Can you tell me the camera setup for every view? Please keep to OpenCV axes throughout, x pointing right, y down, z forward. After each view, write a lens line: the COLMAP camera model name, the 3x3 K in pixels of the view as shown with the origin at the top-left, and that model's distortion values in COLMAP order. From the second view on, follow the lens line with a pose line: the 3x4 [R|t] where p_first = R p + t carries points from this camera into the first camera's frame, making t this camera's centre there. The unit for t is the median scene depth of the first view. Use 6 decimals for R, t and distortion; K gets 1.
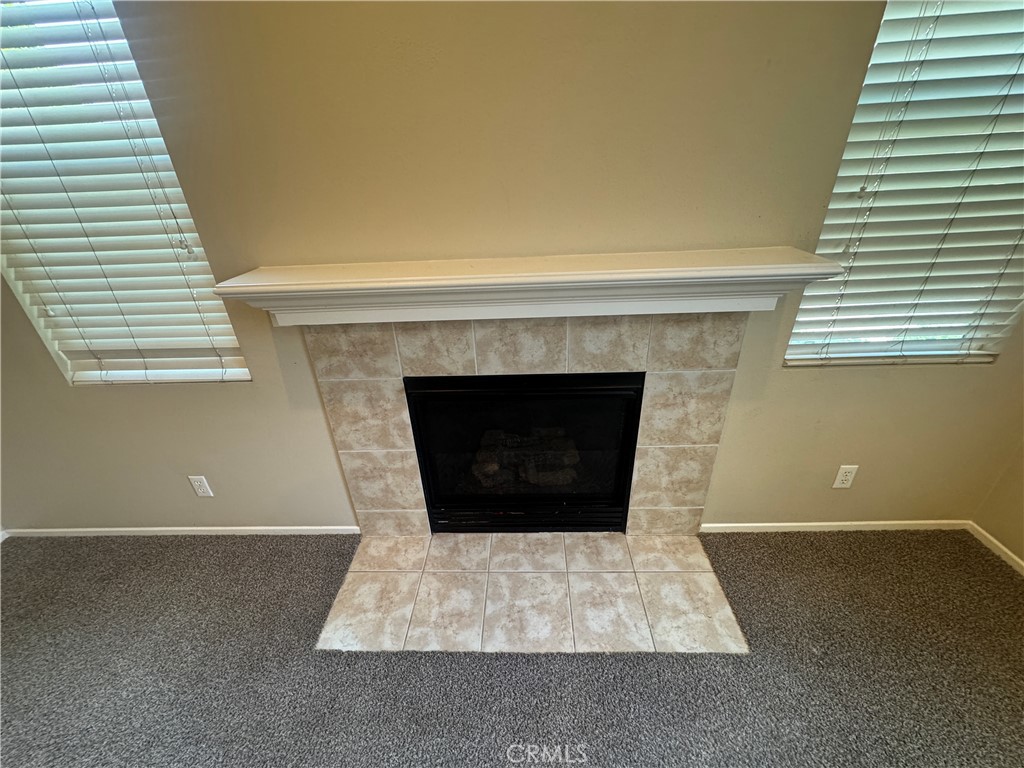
lens RADIAL K [[409.5, 0, 506.4], [0, 409.5, 381.6], [0, 0, 1]] dist [-0.001511, 0.000216]
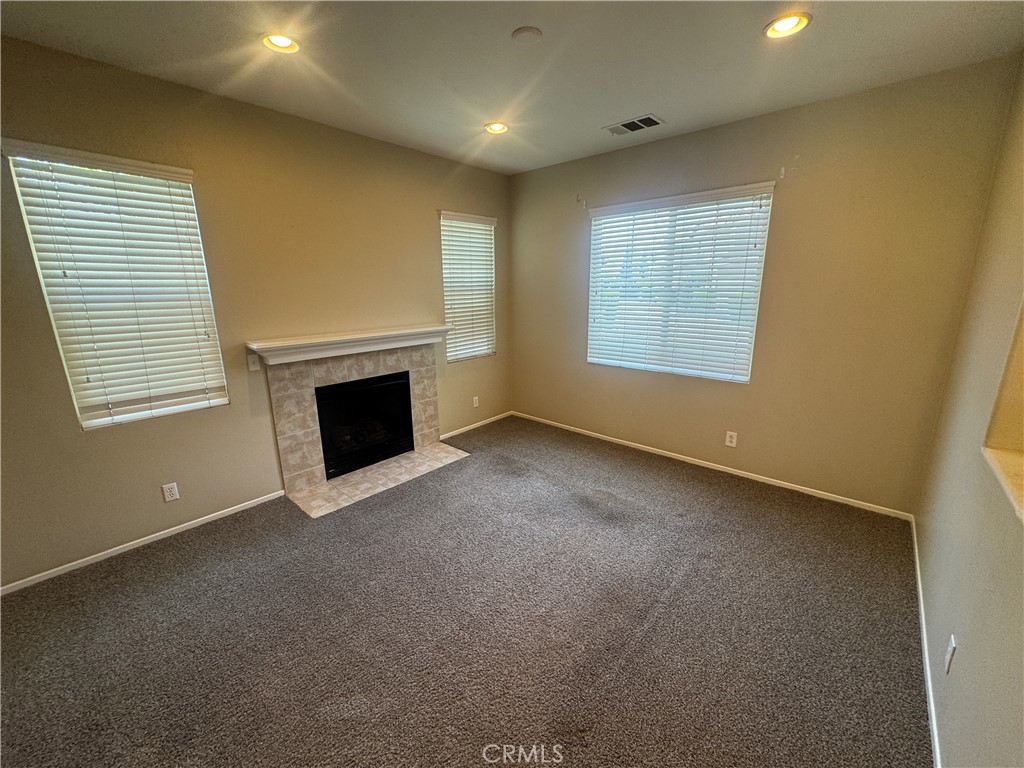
lens RADIAL K [[409.5, 0, 513.3], [0, 409.5, 383.2], [0, 0, 1]] dist [-0.001511, 0.000216]
pose [[0.642673, -0.144066, 0.752473, -1.159075], [0.335176, 0.936054, -0.107054, 0.529917], [-0.688933, 0.321012, 0.649864, -1.096161]]
